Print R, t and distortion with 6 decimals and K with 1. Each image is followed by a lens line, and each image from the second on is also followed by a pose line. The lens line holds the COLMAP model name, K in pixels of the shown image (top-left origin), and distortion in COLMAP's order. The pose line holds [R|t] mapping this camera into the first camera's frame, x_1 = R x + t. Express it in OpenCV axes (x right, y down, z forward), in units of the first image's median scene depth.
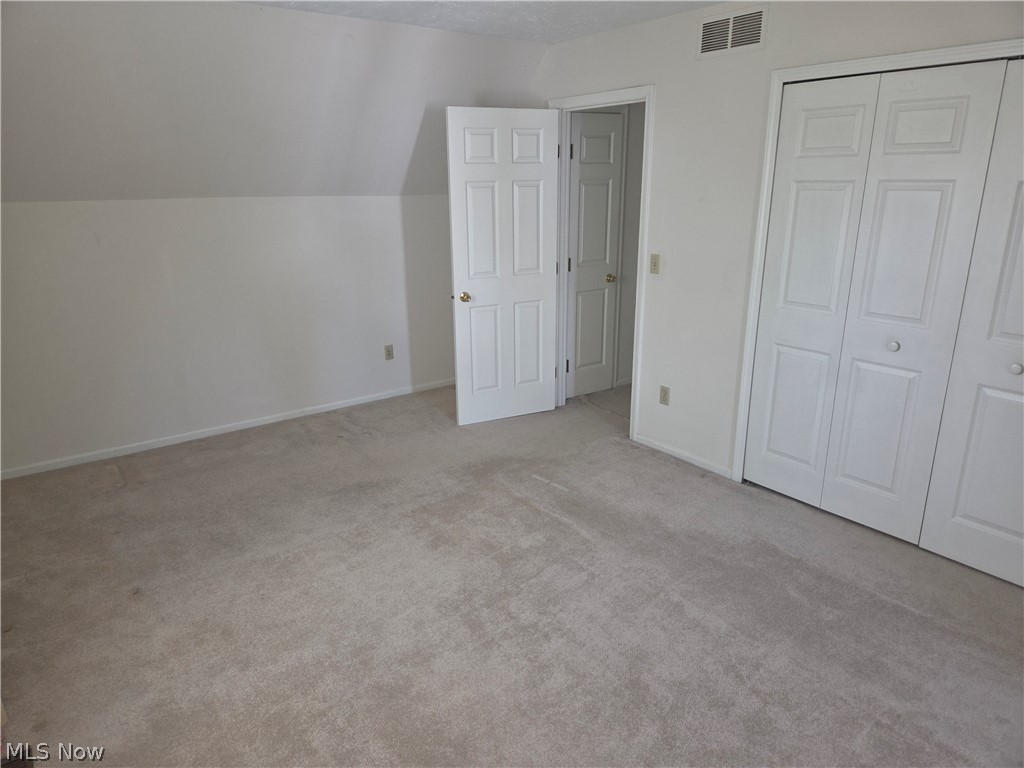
lens RADIAL K [[670.2, 0, 512.0], [0, 670.2, 384.0], [0, 0, 1]] dist [0.034822, -0.000879]
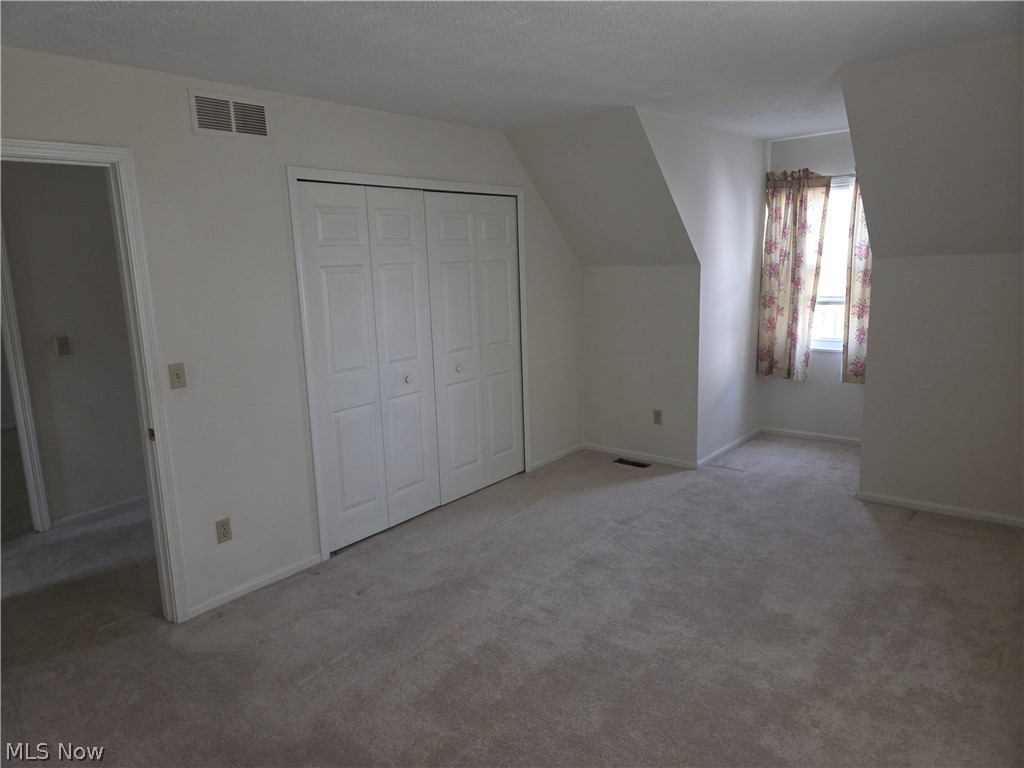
lens RADIAL K [[688.4, 0, 512.0], [0, 688.4, 384.0], [0, 0, 1]] dist [0.027343, -0.041807]
pose [[-0.243457, -0.168464, 0.955169, -0.745268], [0.313090, 0.918430, 0.241786, -0.286316], [-0.917989, 0.357919, -0.170854, 0.936985]]
